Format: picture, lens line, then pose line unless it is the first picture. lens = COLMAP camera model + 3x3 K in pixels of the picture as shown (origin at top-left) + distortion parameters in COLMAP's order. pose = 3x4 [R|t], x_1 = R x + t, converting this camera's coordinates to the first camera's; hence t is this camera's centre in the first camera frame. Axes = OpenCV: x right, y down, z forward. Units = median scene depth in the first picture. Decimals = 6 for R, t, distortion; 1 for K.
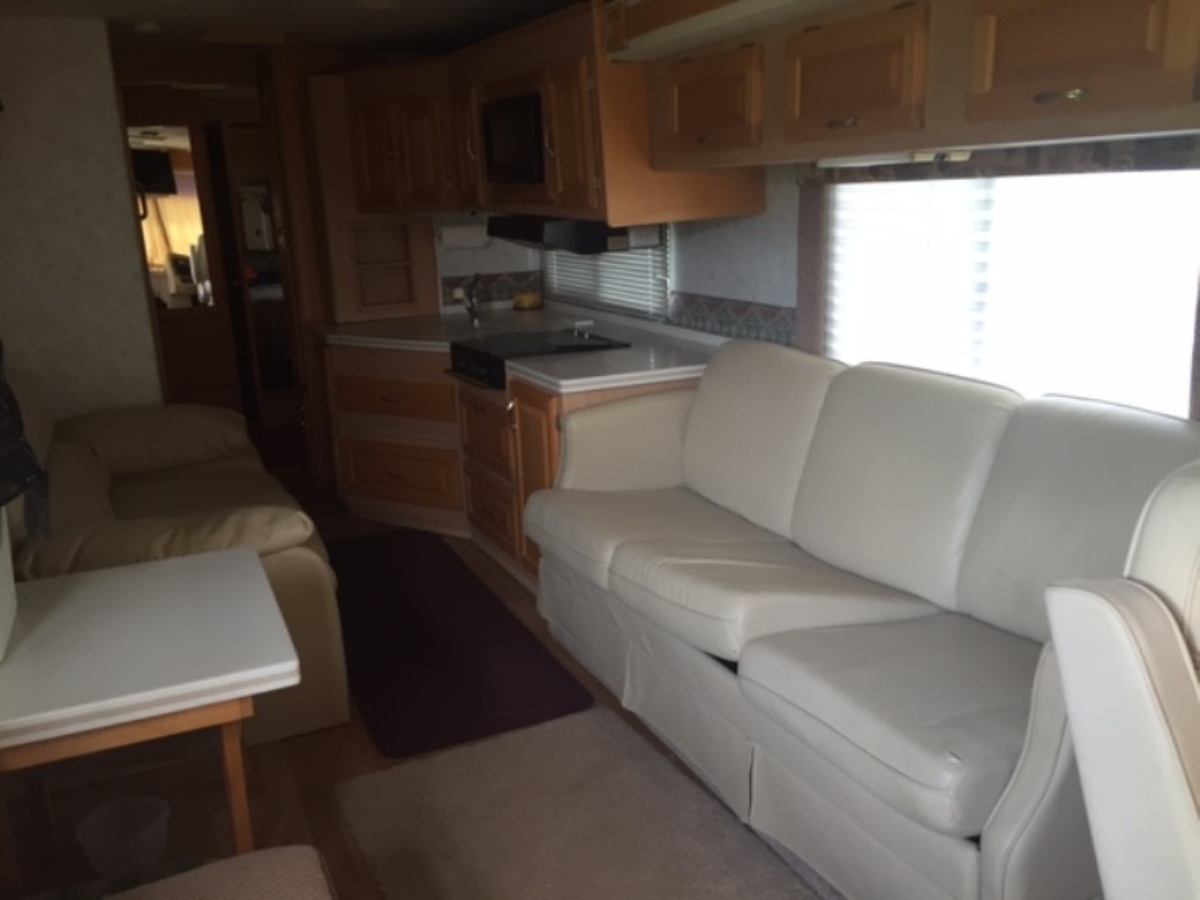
lens RADIAL K [[1032.8, 0, 600.0], [0, 1032.8, 450.0], [0, 0, 1]] dist [0.091362, -0.123395]
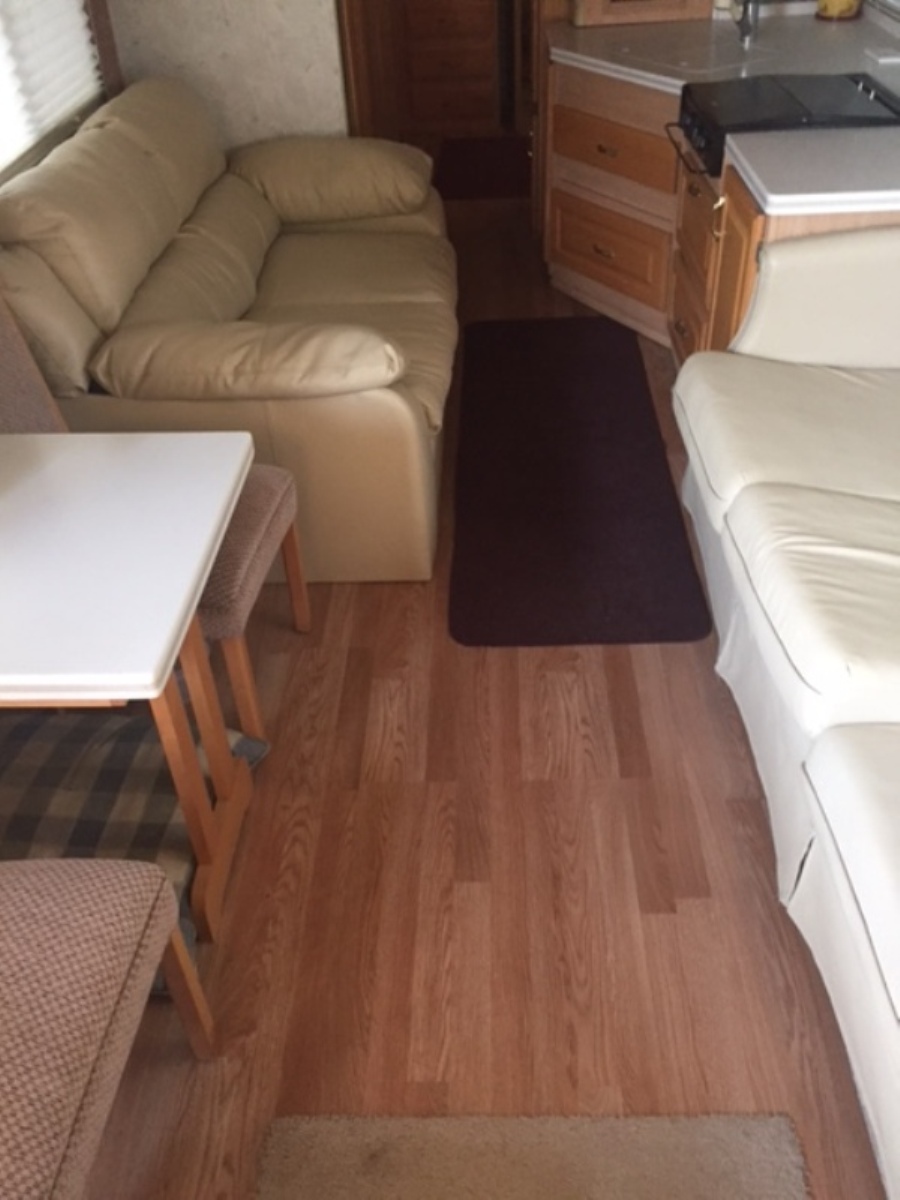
lens RADIAL K [[1032.8, 0, 450.0], [0, 1032.8, 600.0], [0, 0, 1]] dist [0.091362, -0.123395]
pose [[0.894428, 0.269934, -0.356558, 0.072174], [-0.095367, 0.894079, 0.437638, -0.084995], [0.436924, -0.357432, 0.825433, 0.175784]]
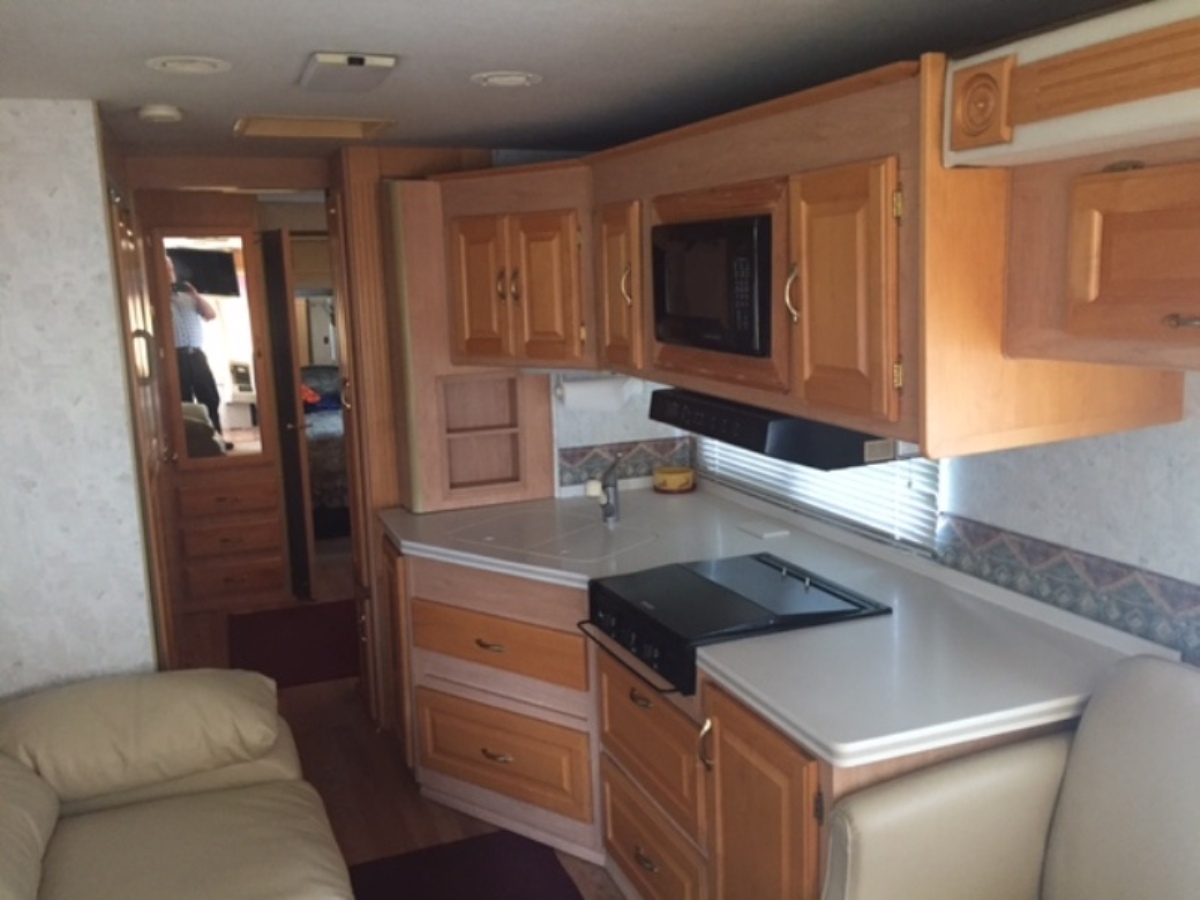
lens RADIAL K [[1023.1, 0, 600.0], [0, 1023.1, 450.0], [0, 0, 1]] dist [0.070176, -0.124501]
pose [[0.998453, 0.018334, -0.052483, -0.104069], [-0.022369, 0.996752, -0.077359, -0.133233], [0.050895, 0.078414, 0.995621, 0.347010]]
